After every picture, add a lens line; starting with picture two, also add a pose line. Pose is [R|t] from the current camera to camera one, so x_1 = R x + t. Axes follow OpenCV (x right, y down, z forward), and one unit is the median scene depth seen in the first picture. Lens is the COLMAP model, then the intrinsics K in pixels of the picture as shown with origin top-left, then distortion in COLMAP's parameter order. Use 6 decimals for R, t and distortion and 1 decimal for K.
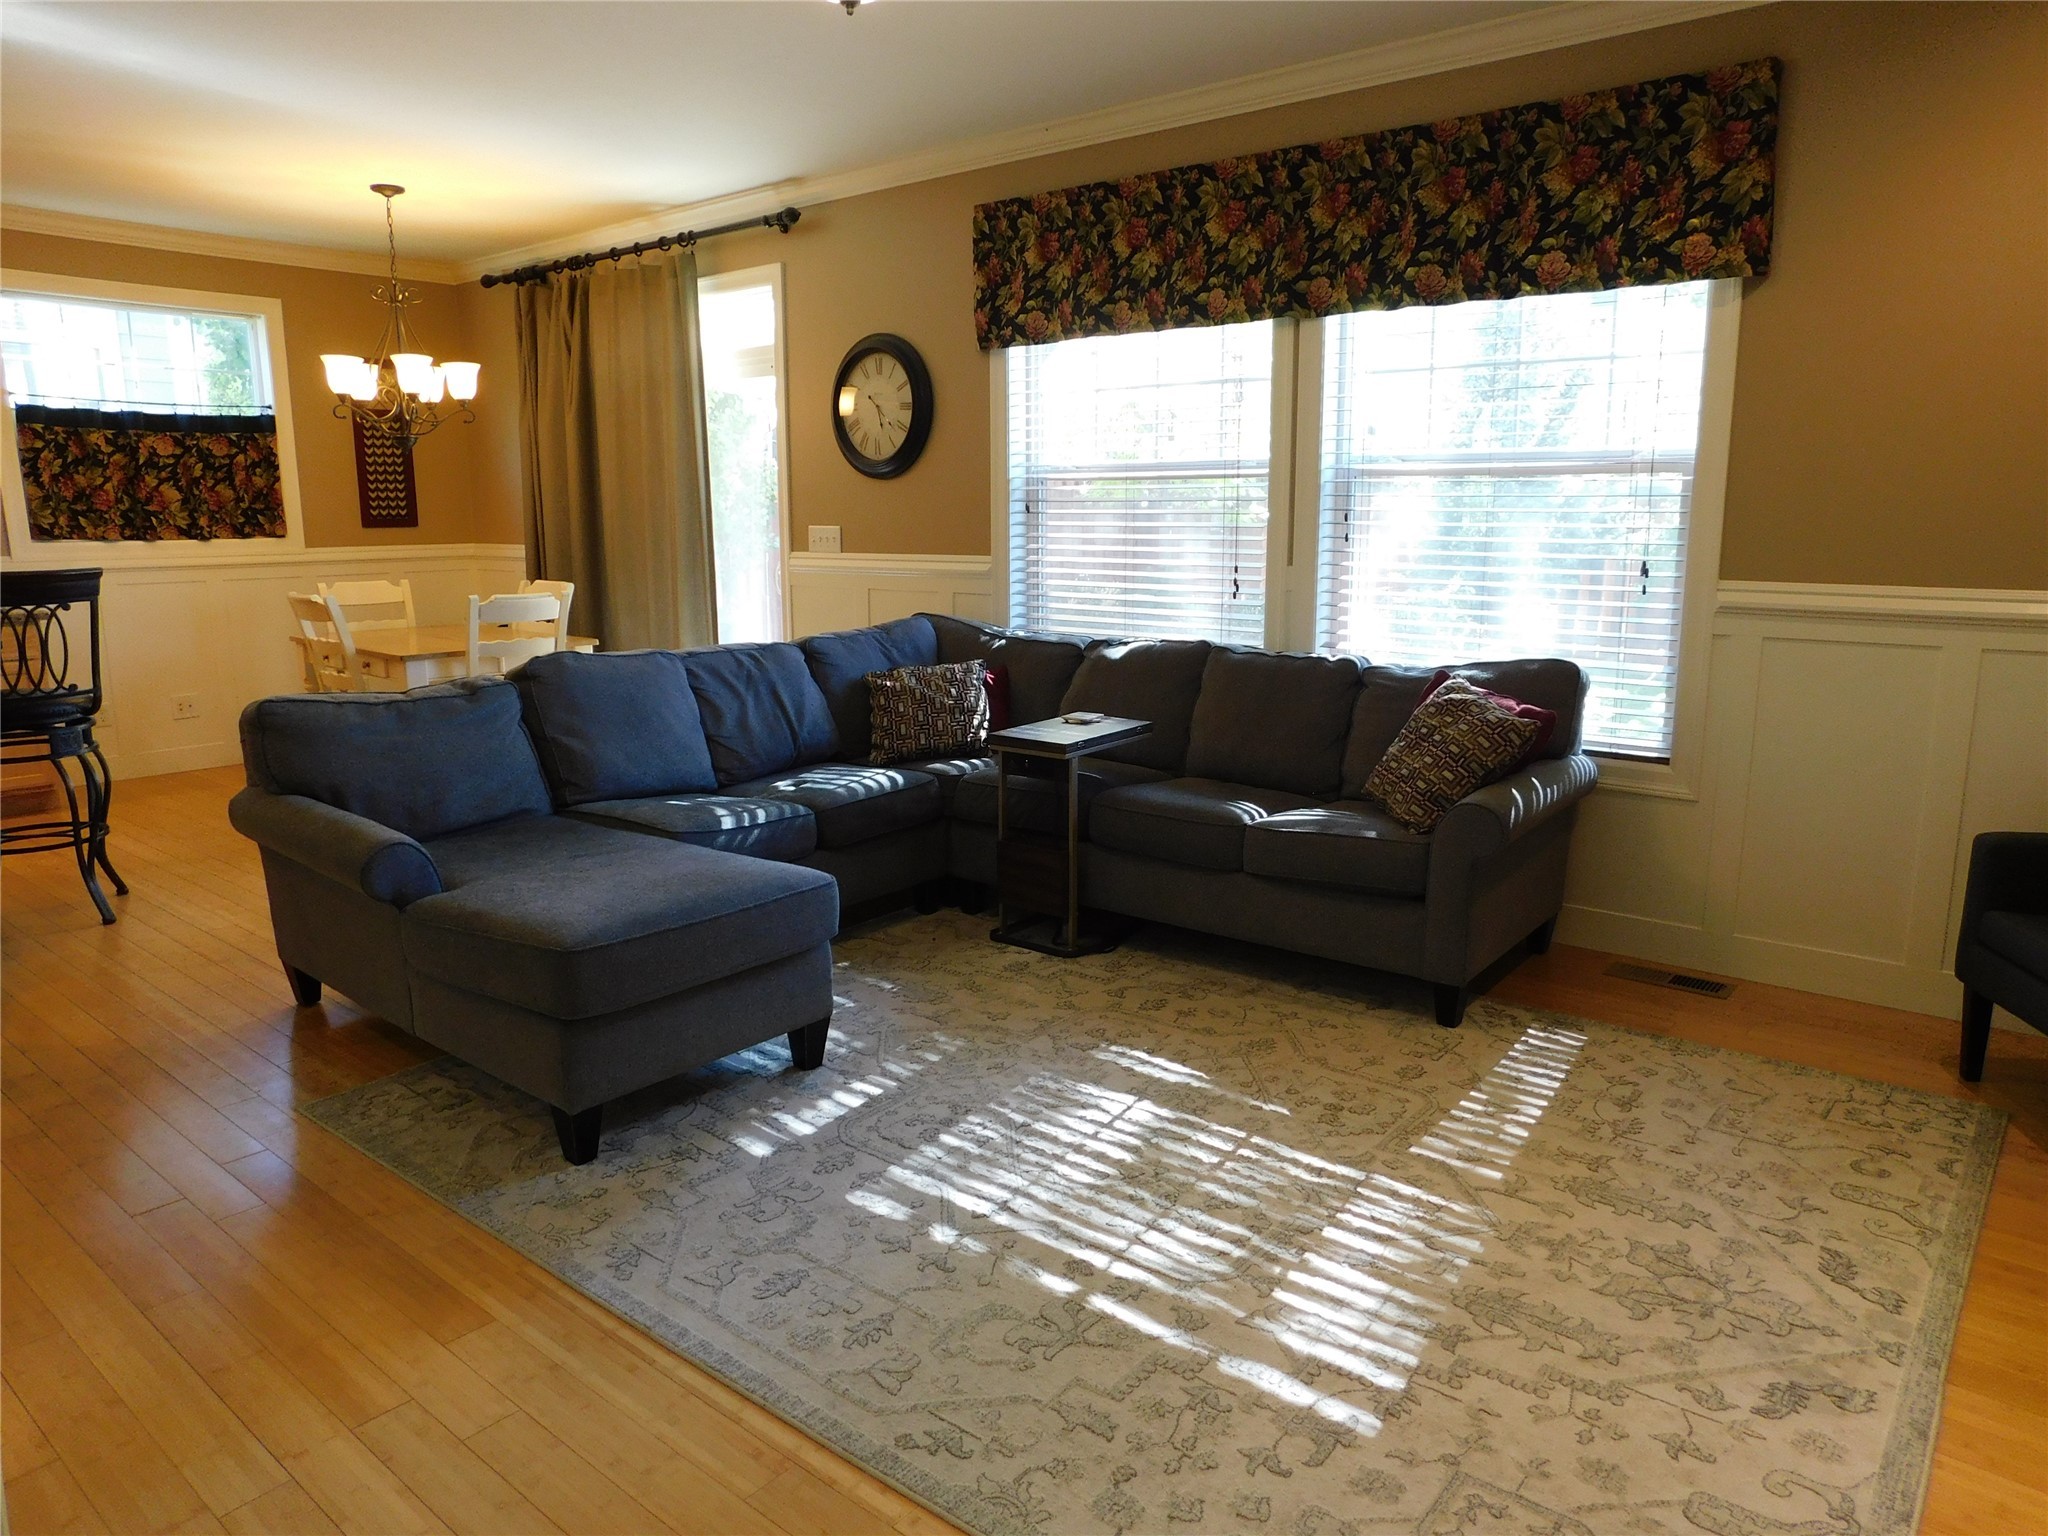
lens RADIAL K [[1341.0, 0, 1040.5], [0, 1341.0, 771.7], [0, 0, 1]] dist [-0.079969, 0.056690]
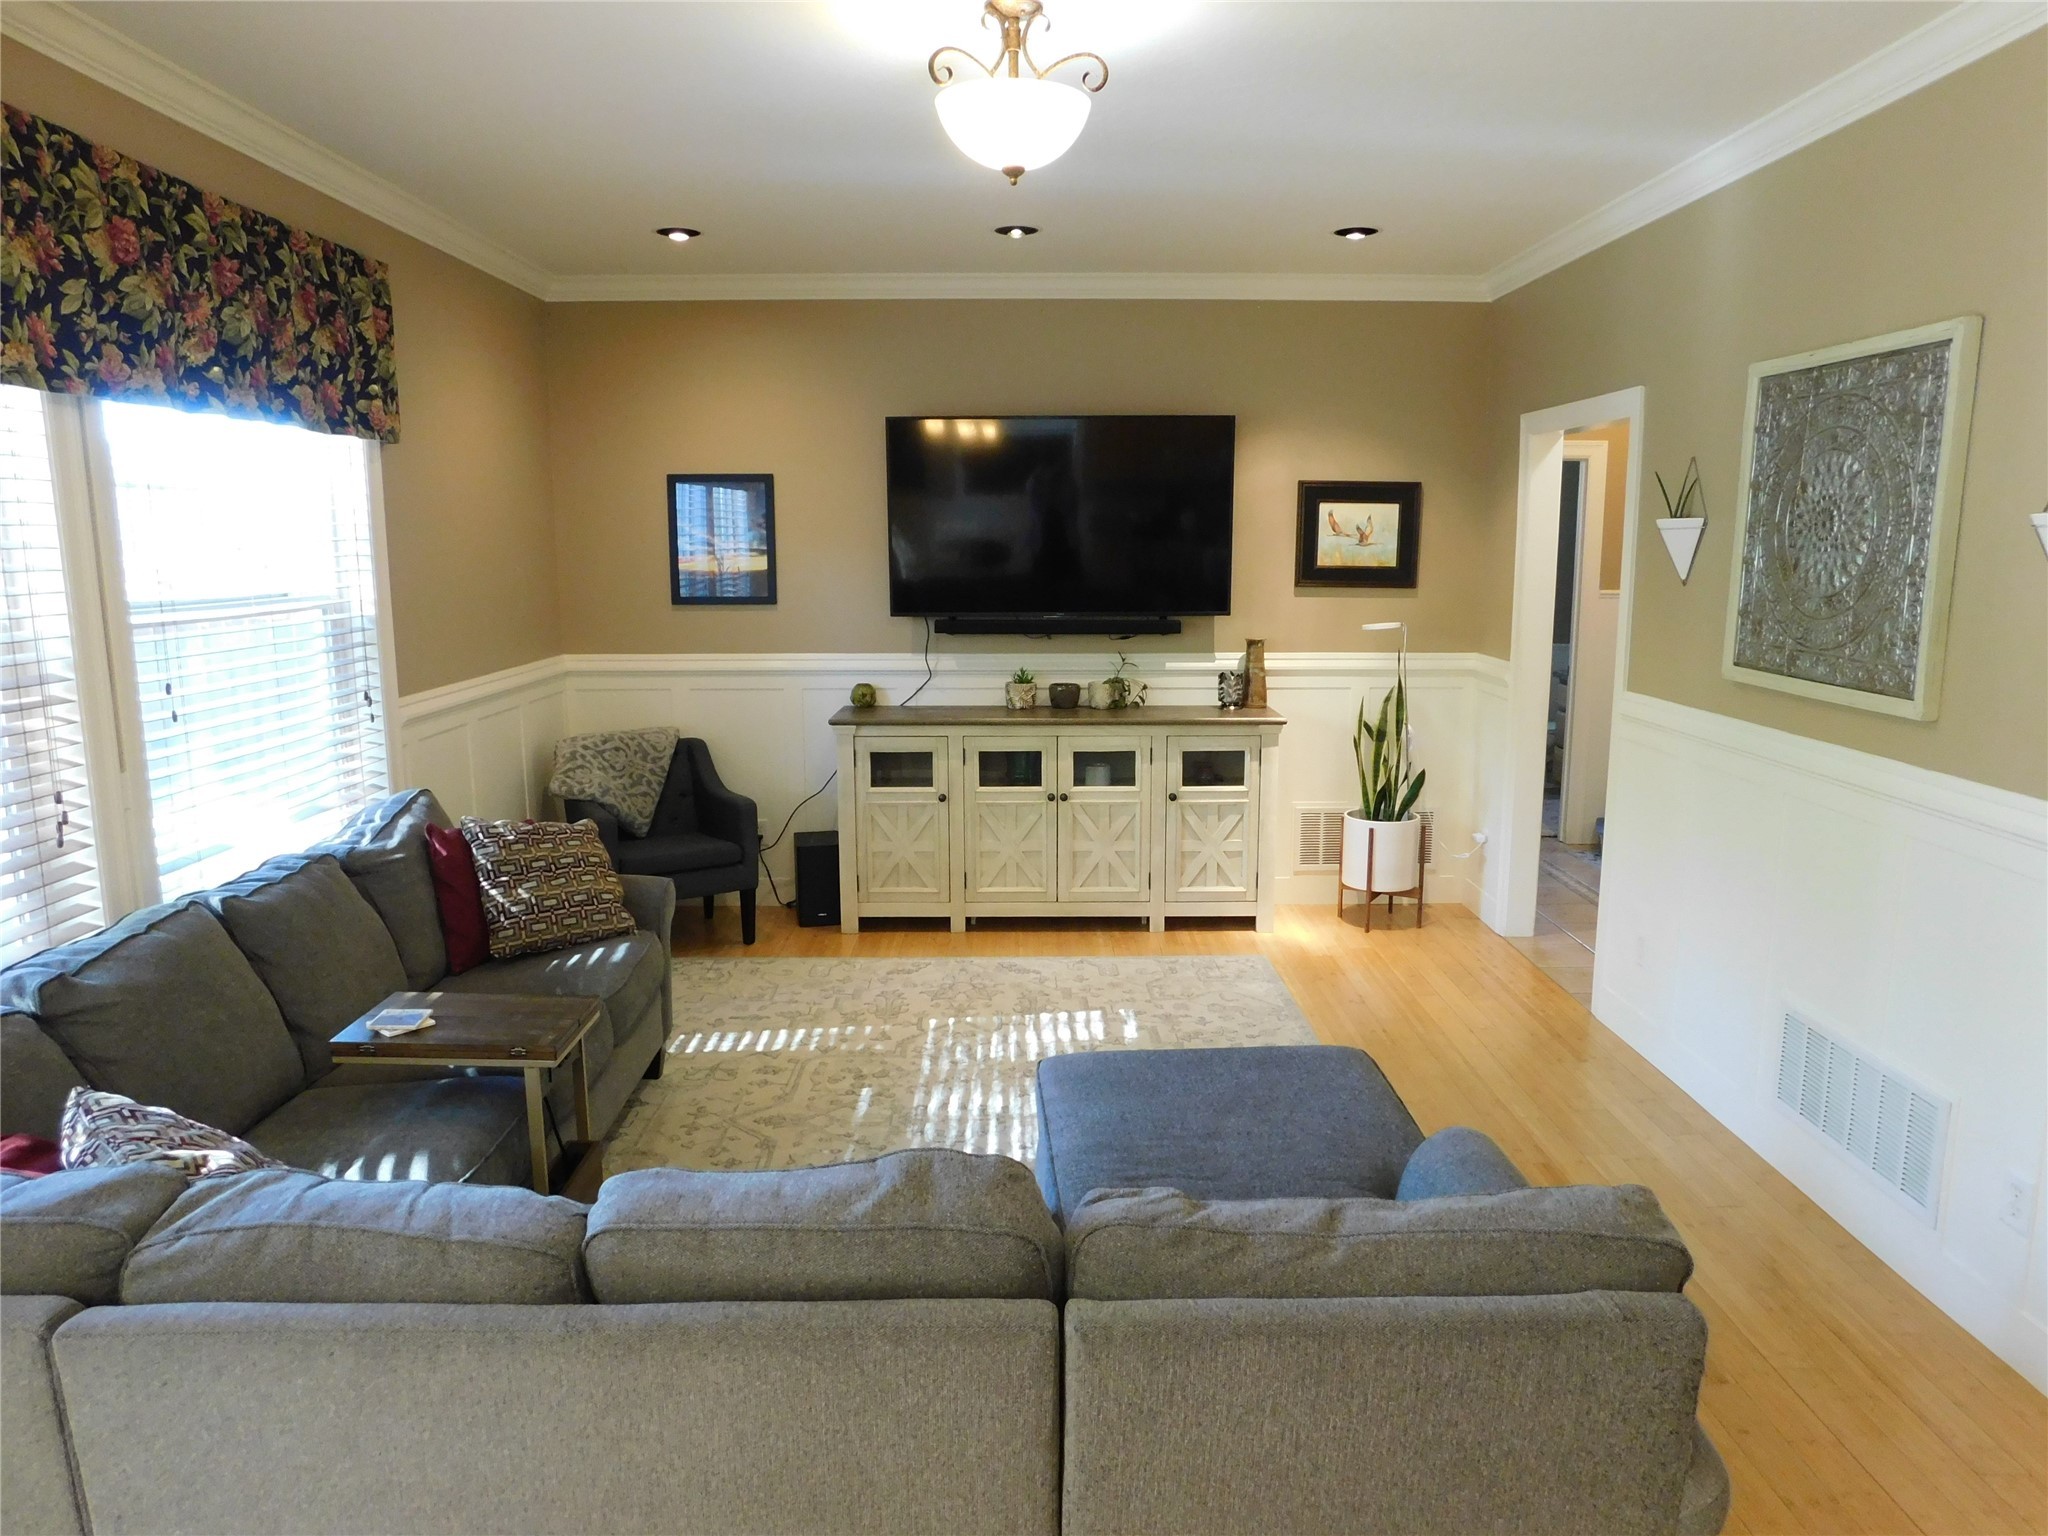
lens RADIAL K [[1386.3, 0, 1024.0], [0, 1386.3, 768.0], [0, 0, 1]] dist [0.005503, 0.069647]
pose [[-0.635144, -0.131010, 0.761202, -0.529995], [0.148840, 0.946280, 0.287055, -0.246661], [-0.757917, 0.295619, -0.581525, 0.914466]]
